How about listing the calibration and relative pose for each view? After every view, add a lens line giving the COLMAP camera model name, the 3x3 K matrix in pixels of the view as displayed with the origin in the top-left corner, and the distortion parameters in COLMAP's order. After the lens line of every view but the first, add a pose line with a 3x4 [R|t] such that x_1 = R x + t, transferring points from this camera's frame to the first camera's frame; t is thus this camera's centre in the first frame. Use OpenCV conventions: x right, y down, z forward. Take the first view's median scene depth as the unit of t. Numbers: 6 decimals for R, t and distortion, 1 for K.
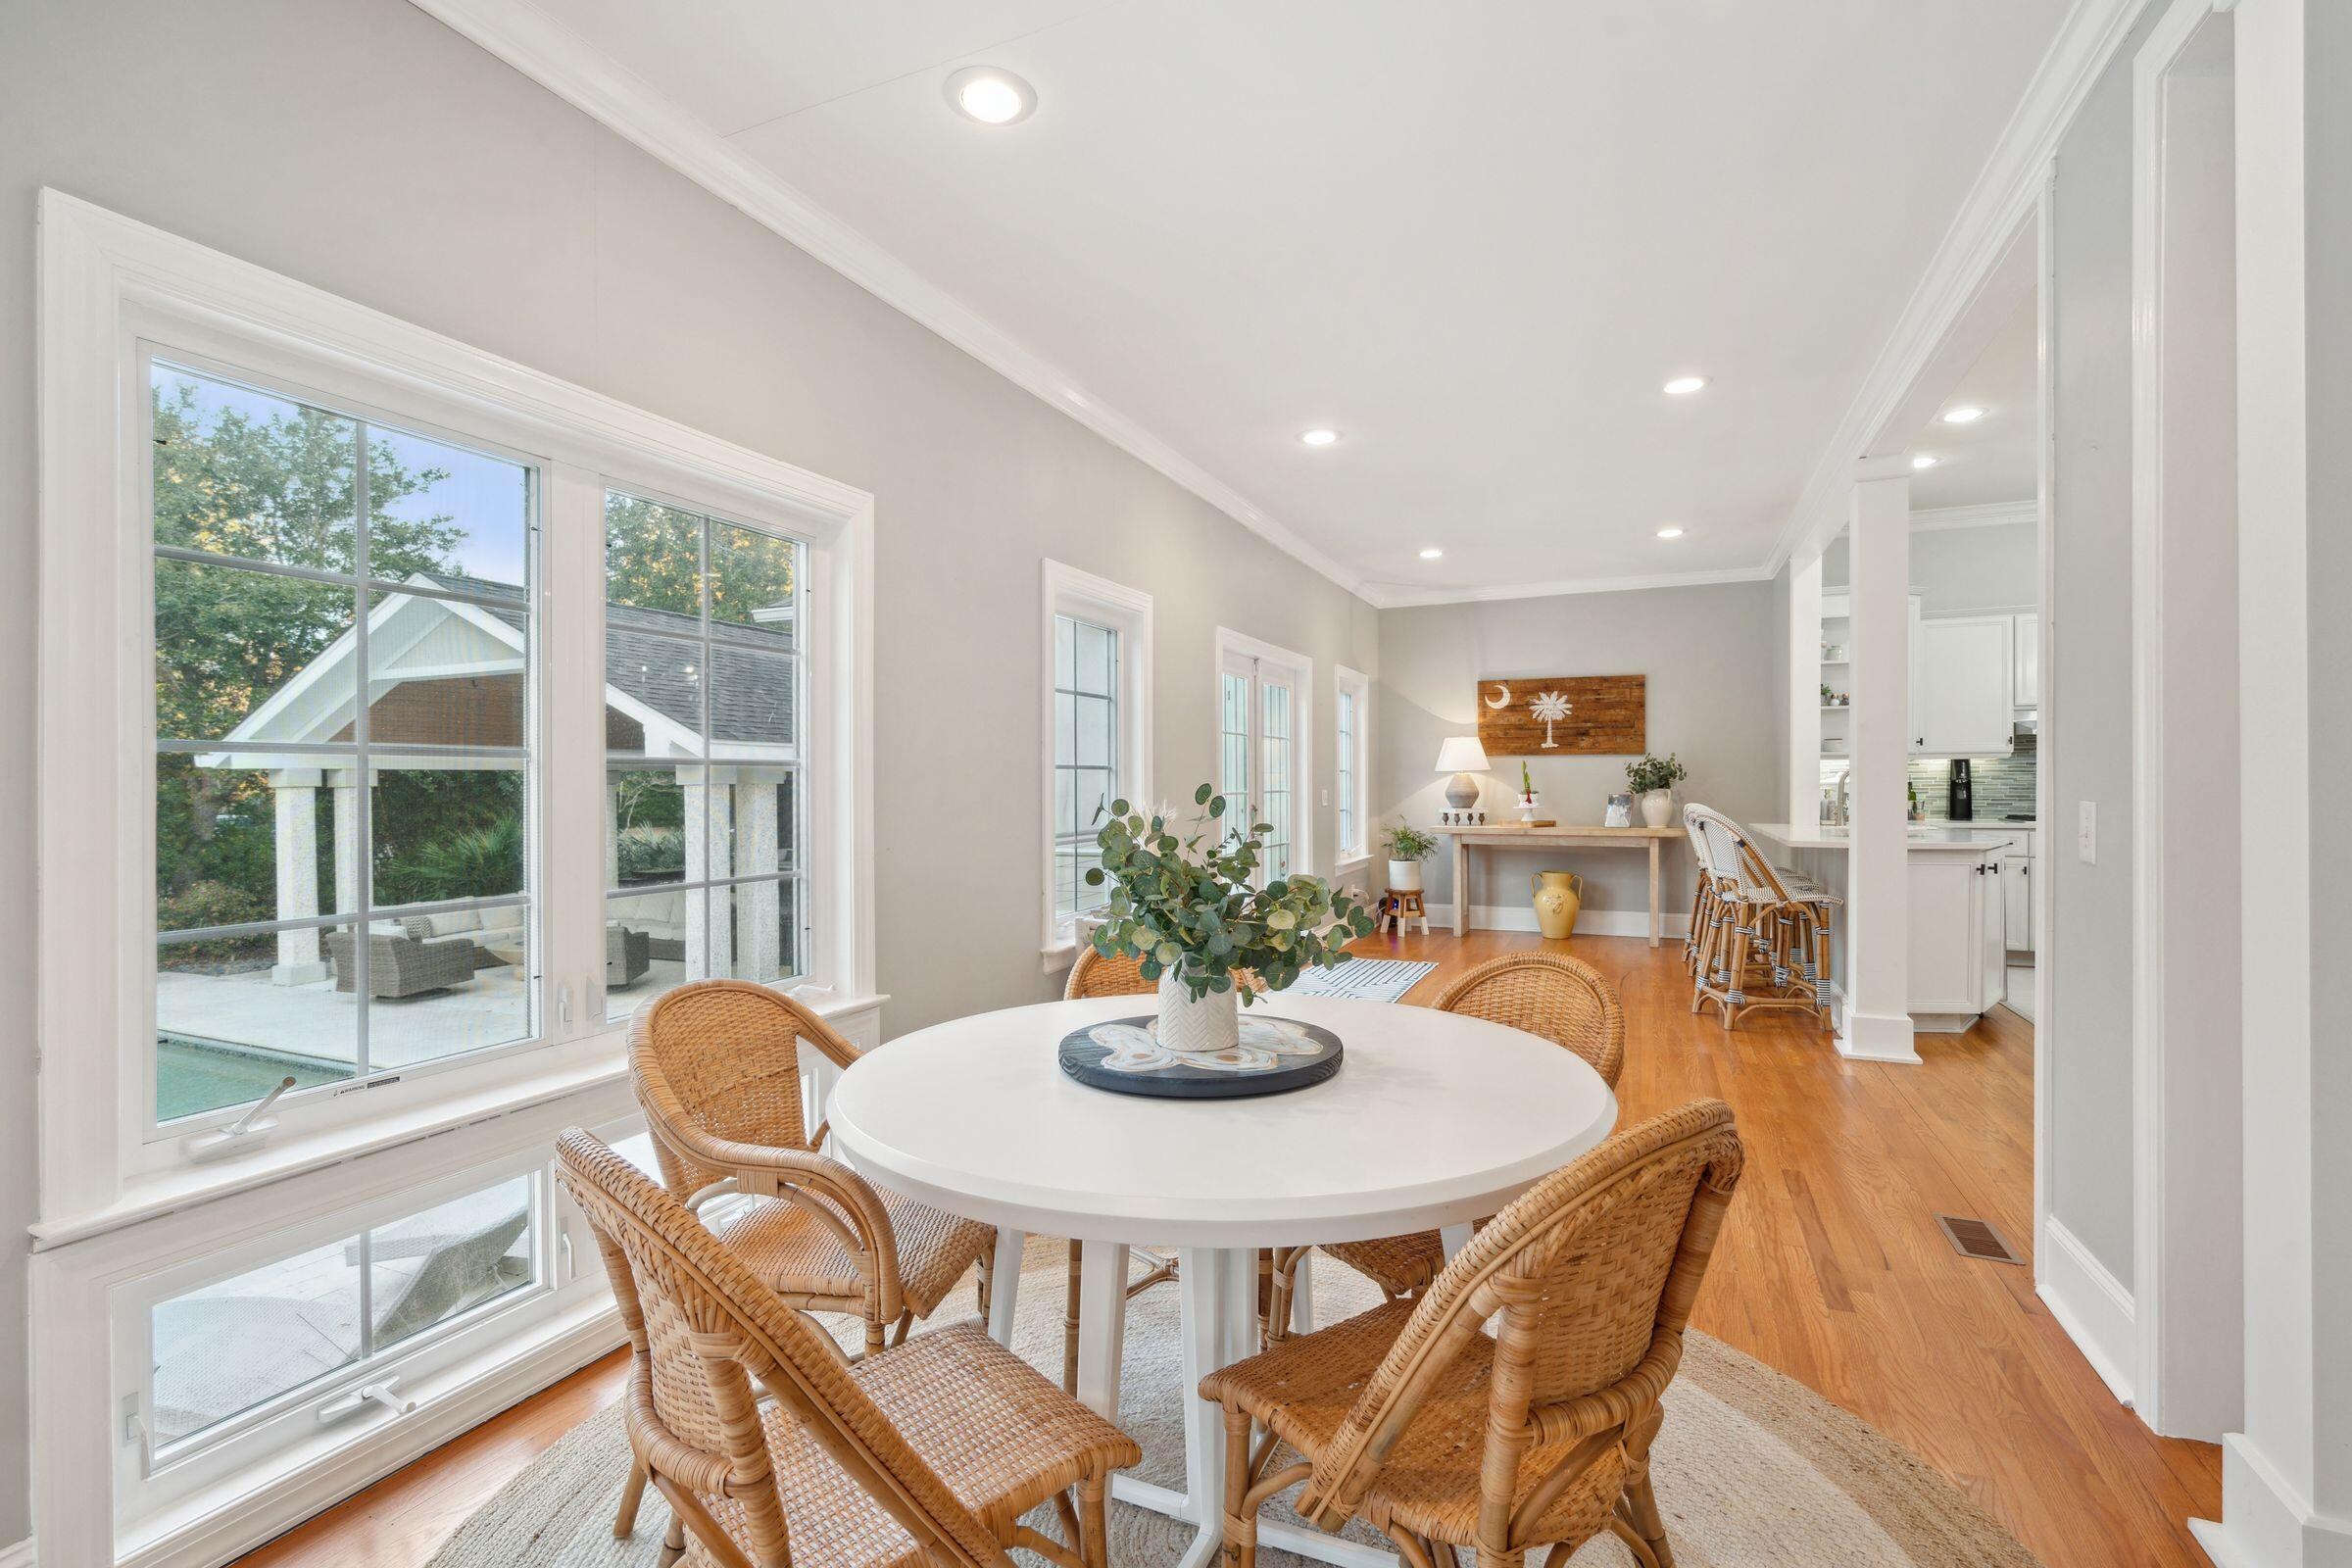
lens RADIAL K [[1076.7, 0, 1163.2], [0, 1076.7, 783.1], [0, 0, 1]] dist [0.002249, 0.000415]
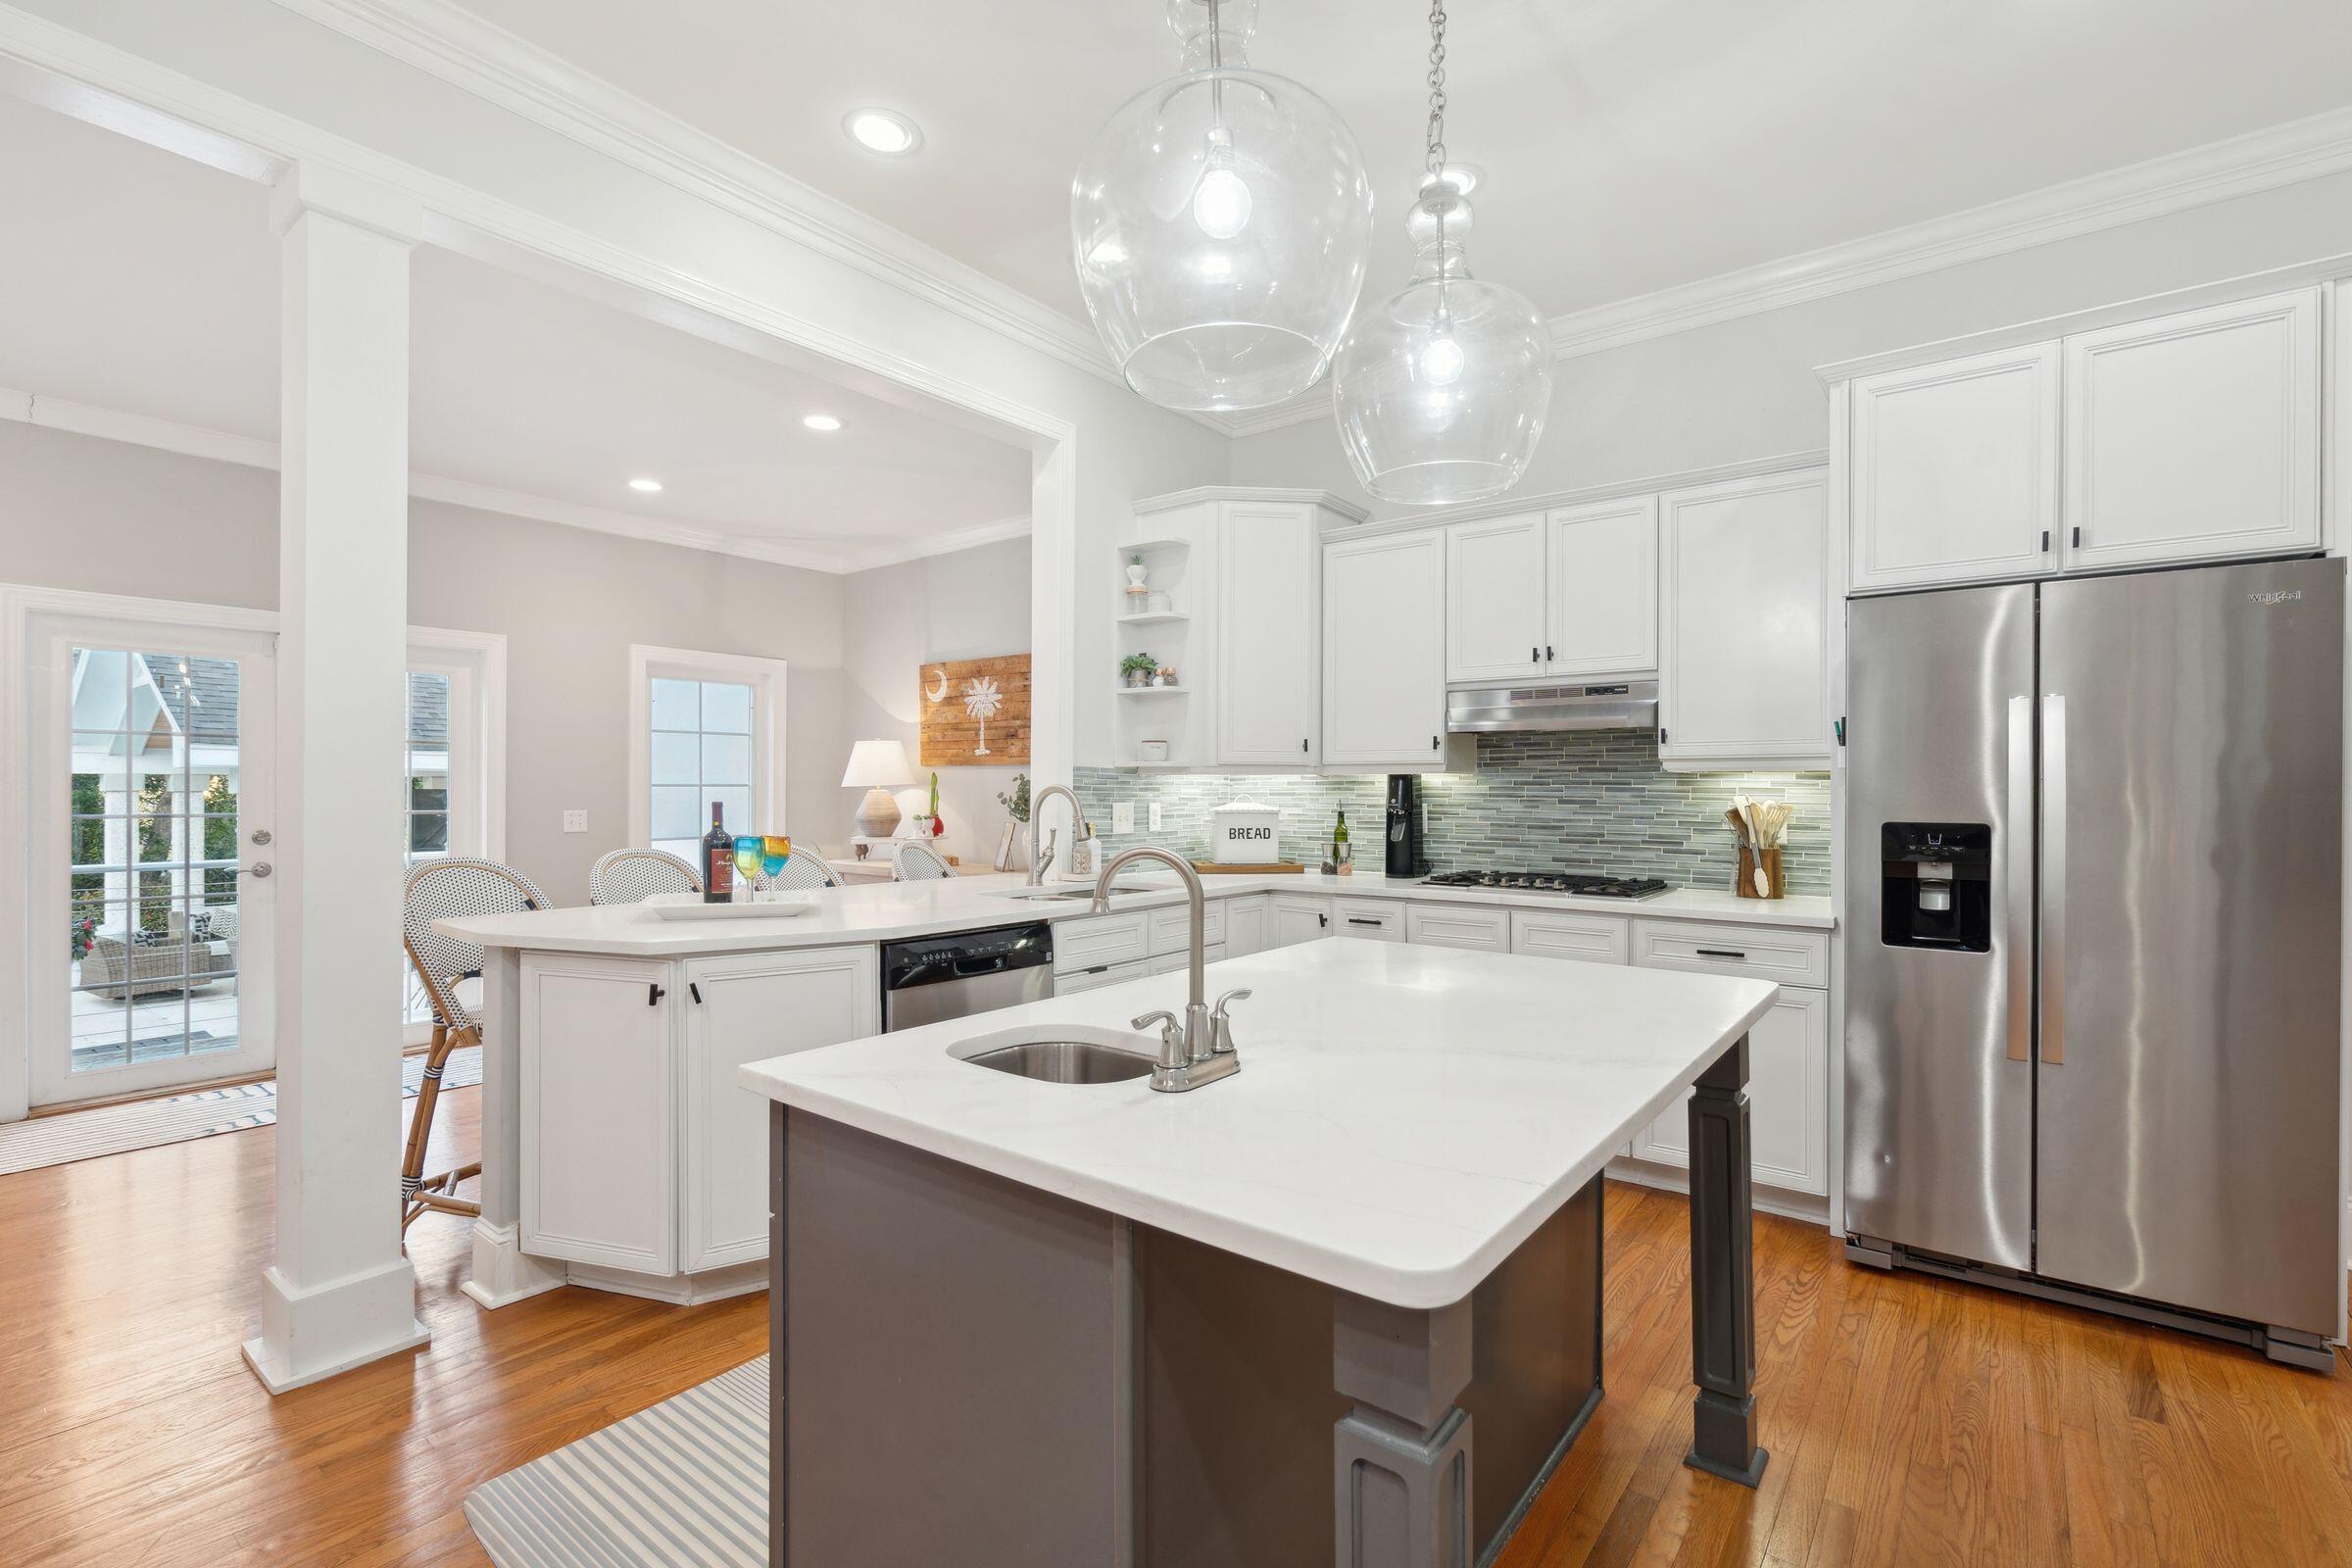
lens RADIAL K [[1076.7, 0, 1194.1], [0, 1076.7, 783.6], [0, 0, 1]] dist [0.002249, 0.000415]
pose [[0.972023, 0.007761, -0.234759, 0.696175], [-0.009954, 0.999917, -0.008159, -0.010235], [0.234676, 0.010267, 0.972019, 0.357491]]
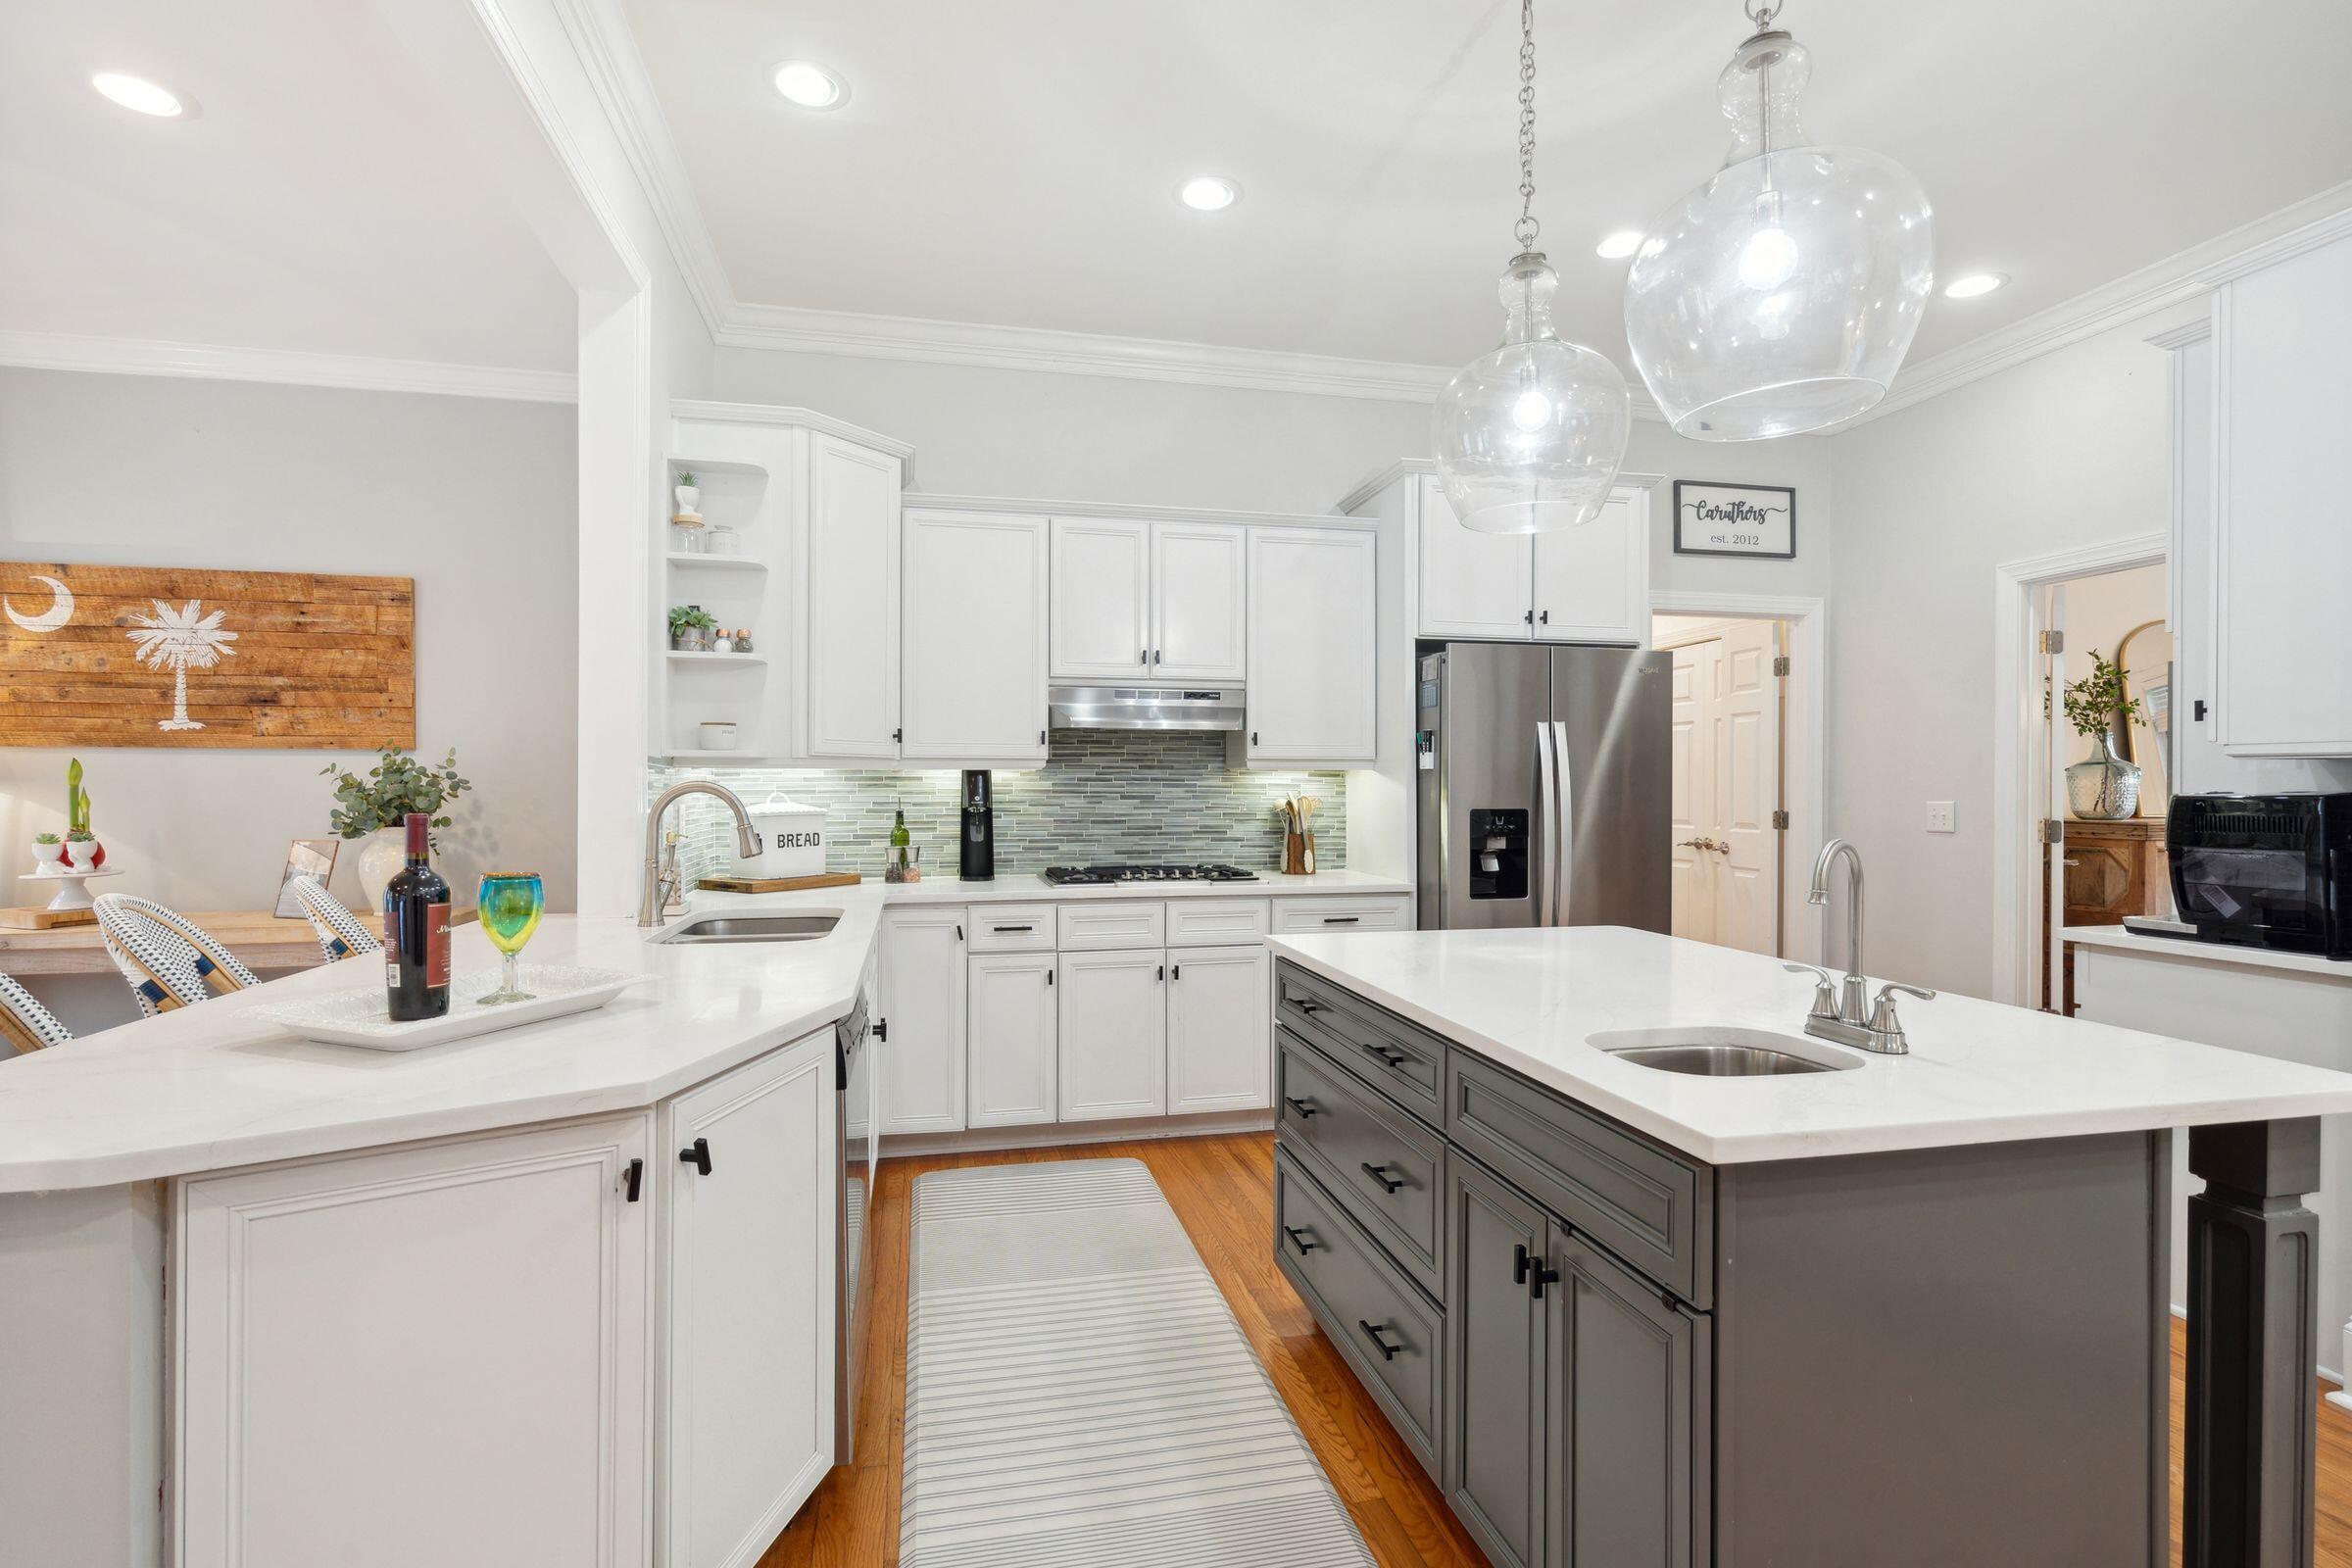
lens RADIAL K [[1076.7, 0, 1161.2], [0, 1076.7, 785.8], [0, 0, 1]] dist [0.002249, 0.000415]
pose [[0.807764, 0.007394, 0.589459, 0.442265], [-0.001970, 0.999950, -0.009845, -0.008038], [-0.589502, 0.006791, 0.807738, 0.446988]]
